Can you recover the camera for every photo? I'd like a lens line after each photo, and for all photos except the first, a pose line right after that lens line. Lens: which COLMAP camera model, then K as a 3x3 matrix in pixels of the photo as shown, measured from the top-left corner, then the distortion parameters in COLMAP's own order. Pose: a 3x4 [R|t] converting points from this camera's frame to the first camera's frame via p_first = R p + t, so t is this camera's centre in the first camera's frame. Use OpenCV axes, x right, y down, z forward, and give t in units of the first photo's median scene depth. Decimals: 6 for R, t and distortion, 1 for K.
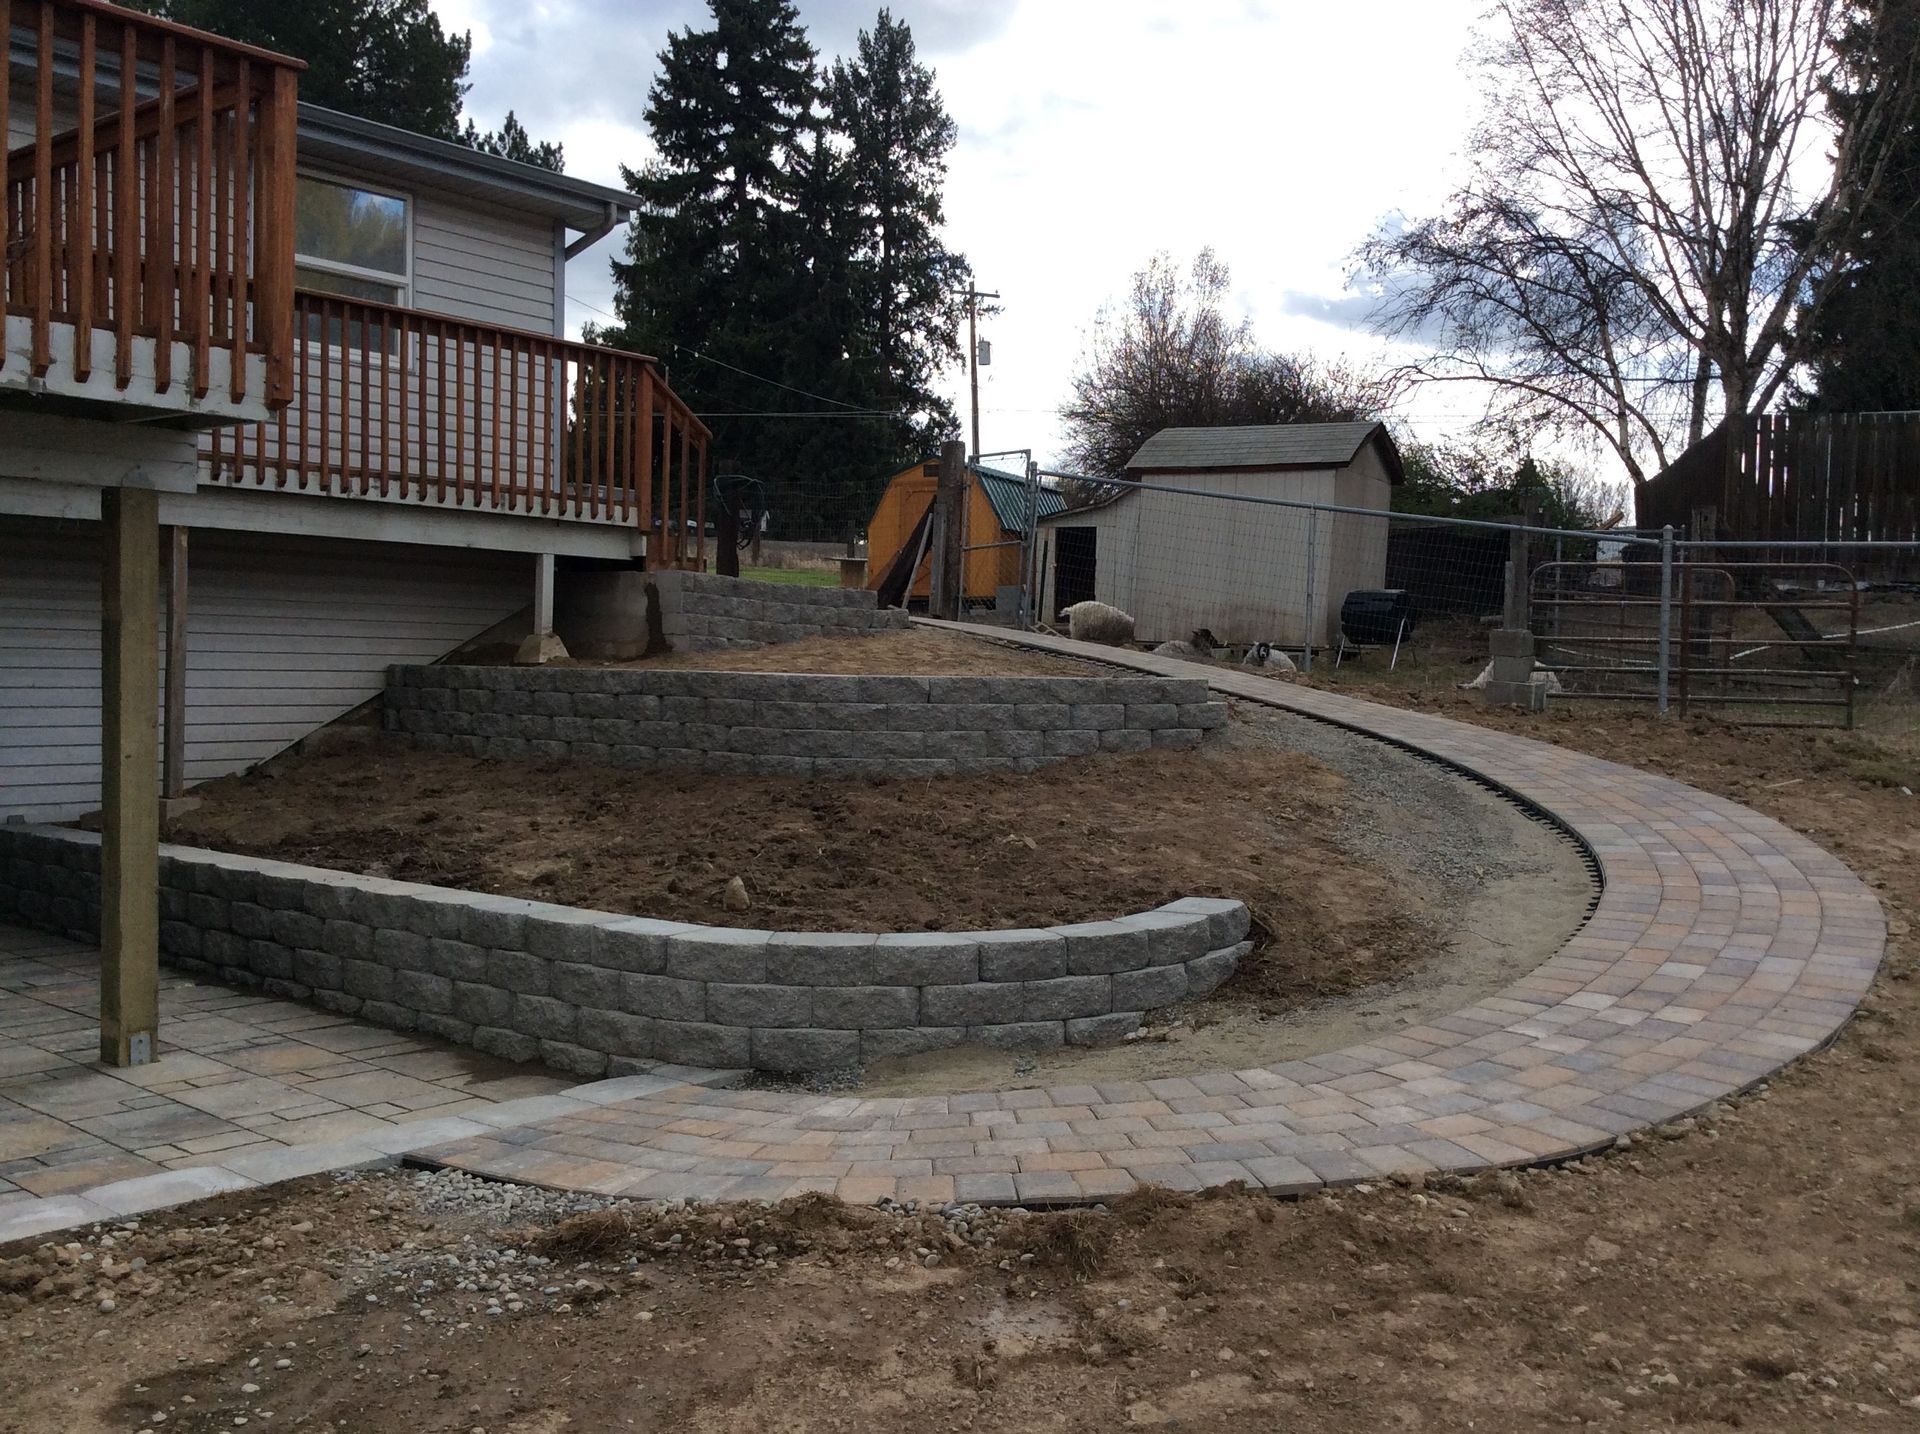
lens RADIAL K [[1713.8, 0, 960.0], [0, 1713.8, 717.0], [0, 0, 1]] dist [0.135686, -0.275983]
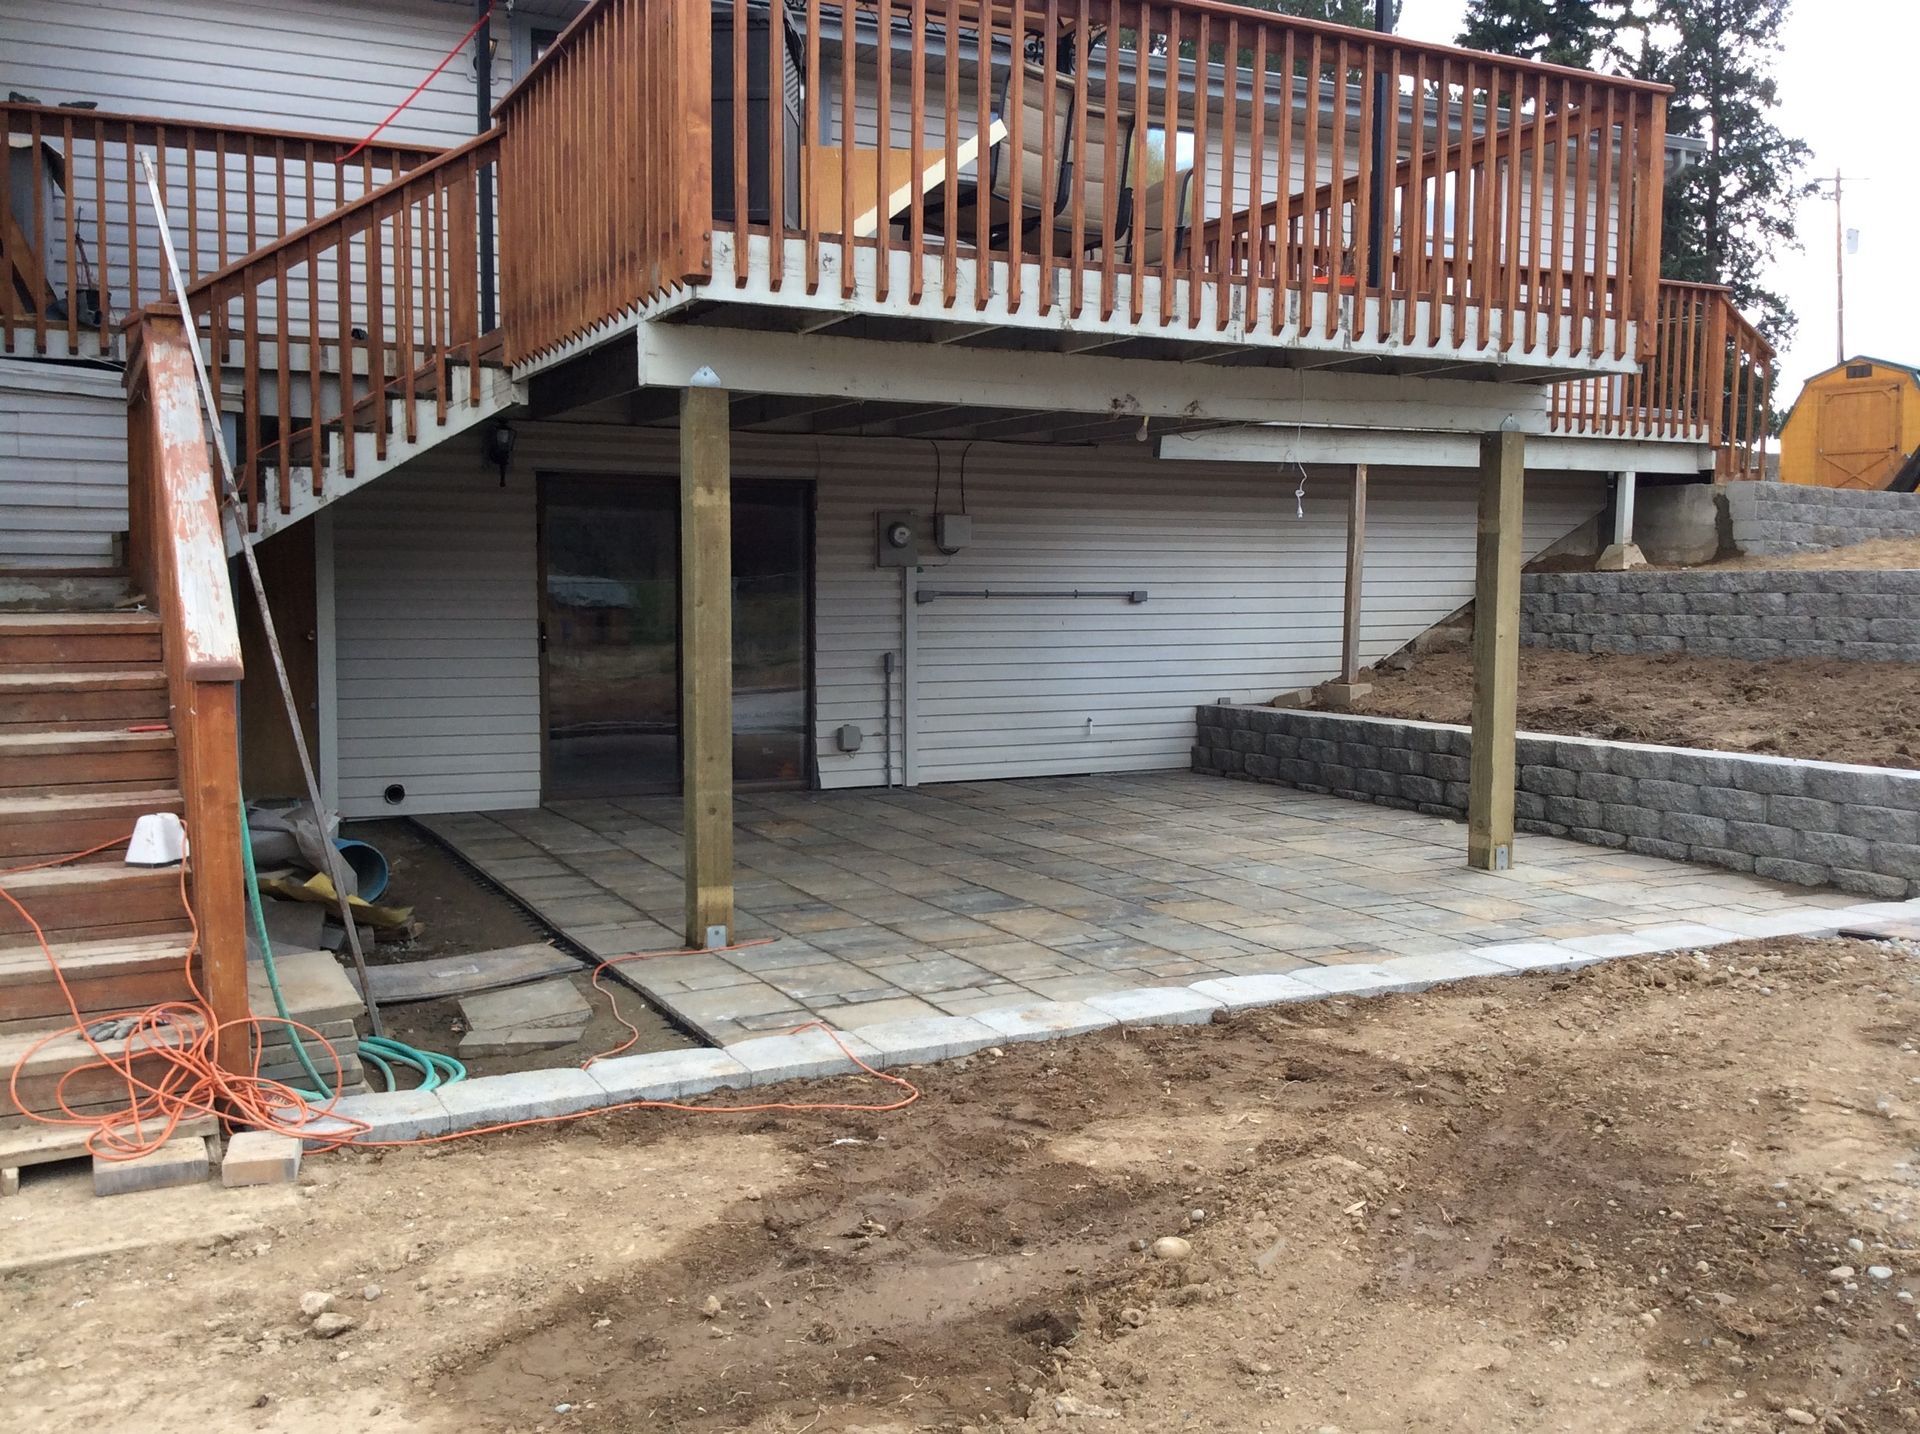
lens RADIAL K [[1713.8, 0, 960.0], [0, 1713.8, 717.0], [0, 0, 1]] dist [0.135686, -0.275983]
pose [[0.919763, 0.007442, -0.392403, -0.188930], [0.008642, 0.999194, 0.039206, 0.015959], [0.392378, -0.039451, 0.918957, -0.207761]]
